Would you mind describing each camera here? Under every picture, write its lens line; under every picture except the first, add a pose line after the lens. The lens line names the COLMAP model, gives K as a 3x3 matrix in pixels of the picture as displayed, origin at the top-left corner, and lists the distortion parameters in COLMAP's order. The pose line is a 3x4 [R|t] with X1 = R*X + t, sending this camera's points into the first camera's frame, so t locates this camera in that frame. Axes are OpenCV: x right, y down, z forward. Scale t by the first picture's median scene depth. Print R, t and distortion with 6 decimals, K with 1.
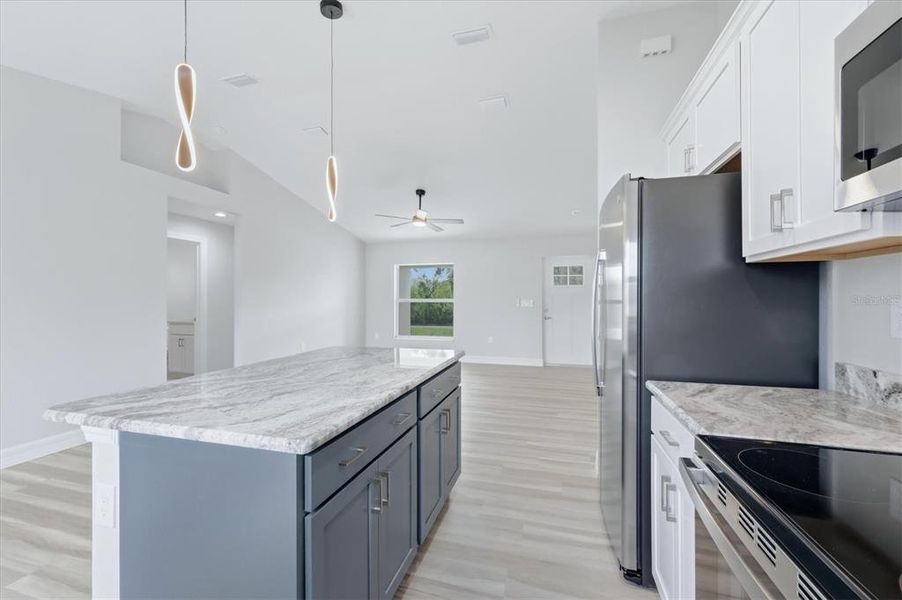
lens RADIAL K [[363.7, 0, 453.5], [0, 363.7, 300.2], [0, 0, 1]] dist [0.000028, -0.000020]
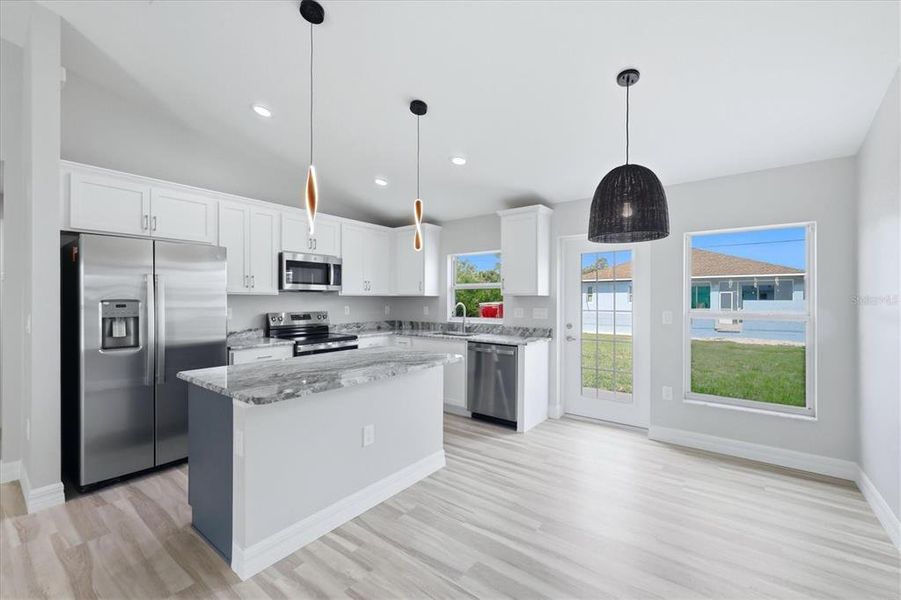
lens RADIAL K [[374.9, 0, 450.5], [0, 374.9, 300.0], [0, 0, 1]] dist [0.000367, 0.000130]
pose [[-0.930002, -0.004267, 0.367530, -0.423110], [-0.002894, 0.999987, 0.004285, -0.020884], [-0.367543, 0.002922, -0.930002, 0.728818]]
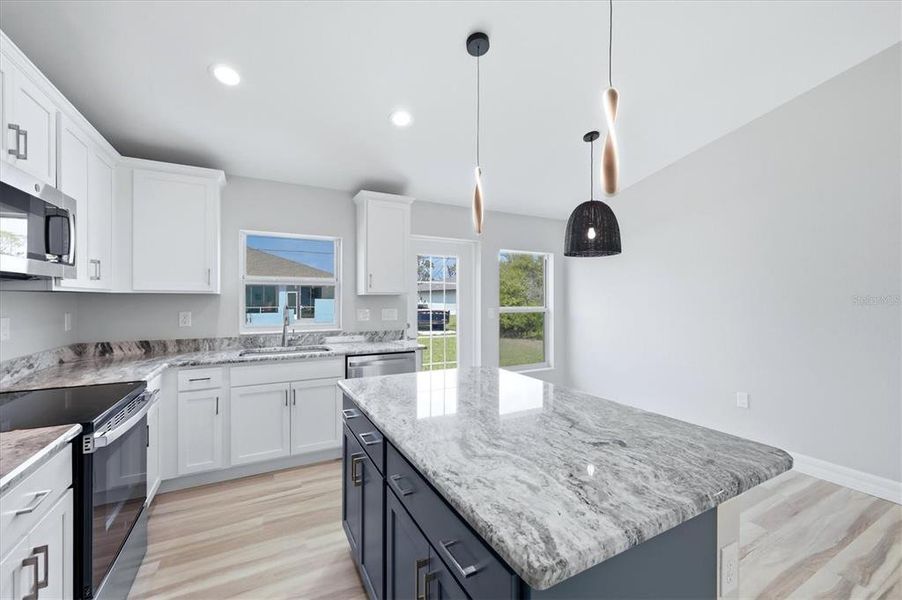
lens RADIAL K [[363.7, 0, 453.5], [0, 363.7, 300.2], [0, 0, 1]] dist [0.000028, -0.000020]
pose [[-0.719006, 0.001592, -0.695002, 0.105750], [-0.001674, 0.999991, 0.004023, -0.020534], [0.695002, 0.004056, -0.718996, 0.510628]]
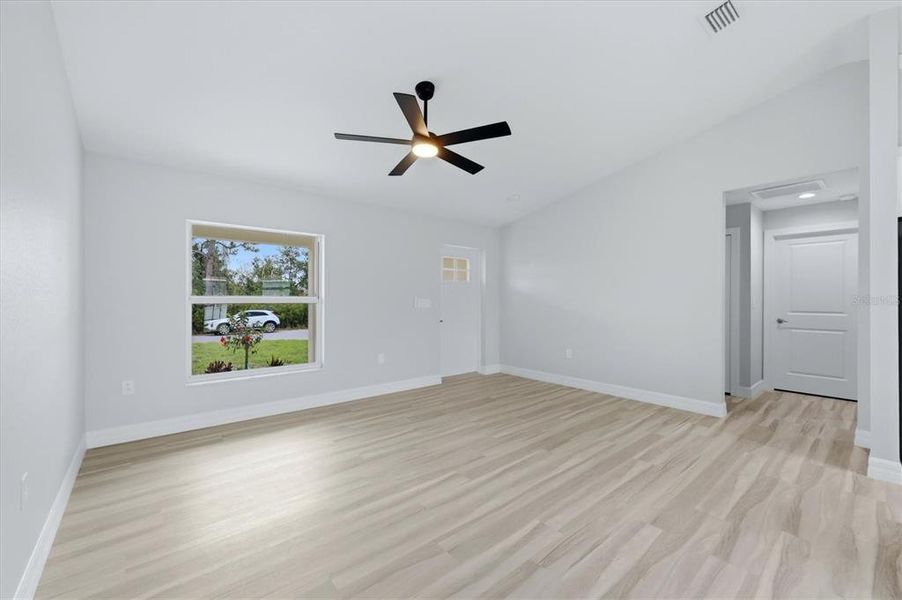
lens RADIAL K [[363.7, 0, 453.5], [0, 363.7, 300.2], [0, 0, 1]] dist [0.000028, -0.000020]
pose [[0.557553, -0.005451, 0.830124, -0.500889], [0.002001, 0.999984, 0.005222, -0.001481], [-0.830139, -0.001251, 0.557555, 0.687032]]
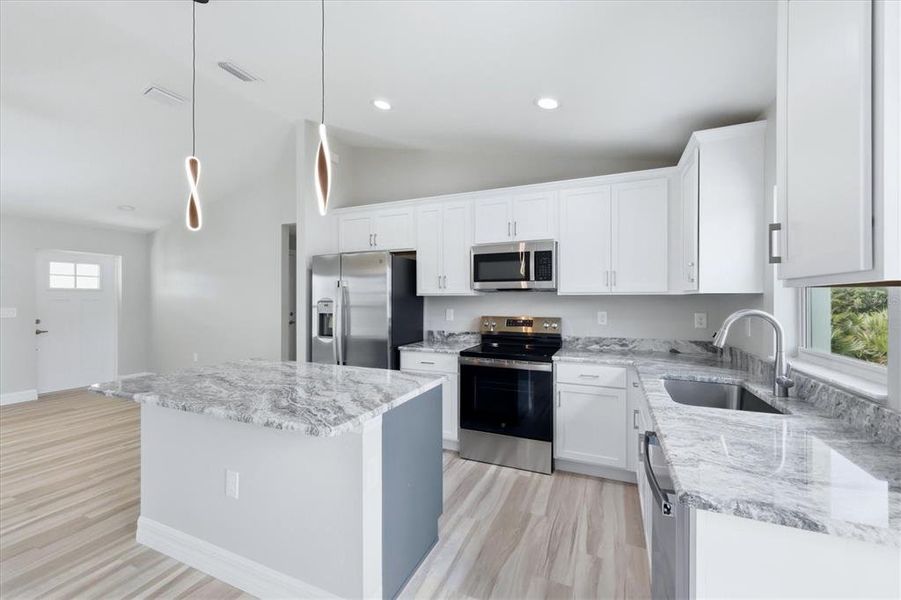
lens RADIAL K [[363.3, 0, 452.9], [0, 363.3, 300.2], [0, 0, 1]] dist [0.000028, -0.000020]
pose [[0.133757, -0.002067, 0.991012, -0.460465], [0.000567, 0.999998, 0.002009, -0.020191], [-0.991014, 0.000293, 0.133758, 0.103602]]
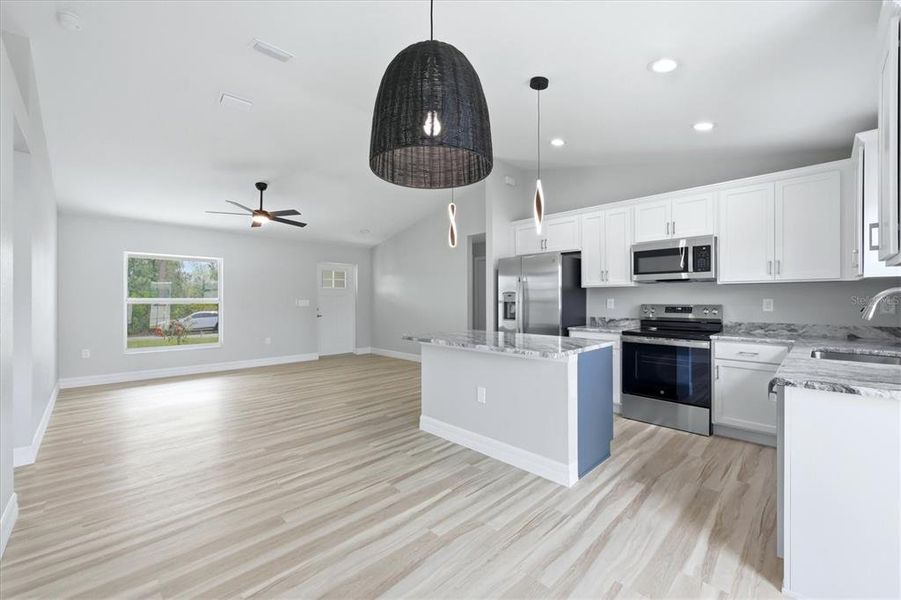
lens RADIAL K [[363.3, 0, 452.9], [0, 363.3, 300.2], [0, 0, 1]] dist [0.000028, -0.000020]
pose [[0.494200, -0.003531, 0.869341, -0.669395], [0.003495, 0.999992, 0.002075, -0.000903], [-0.869341, 0.002013, 0.494209, 0.106006]]
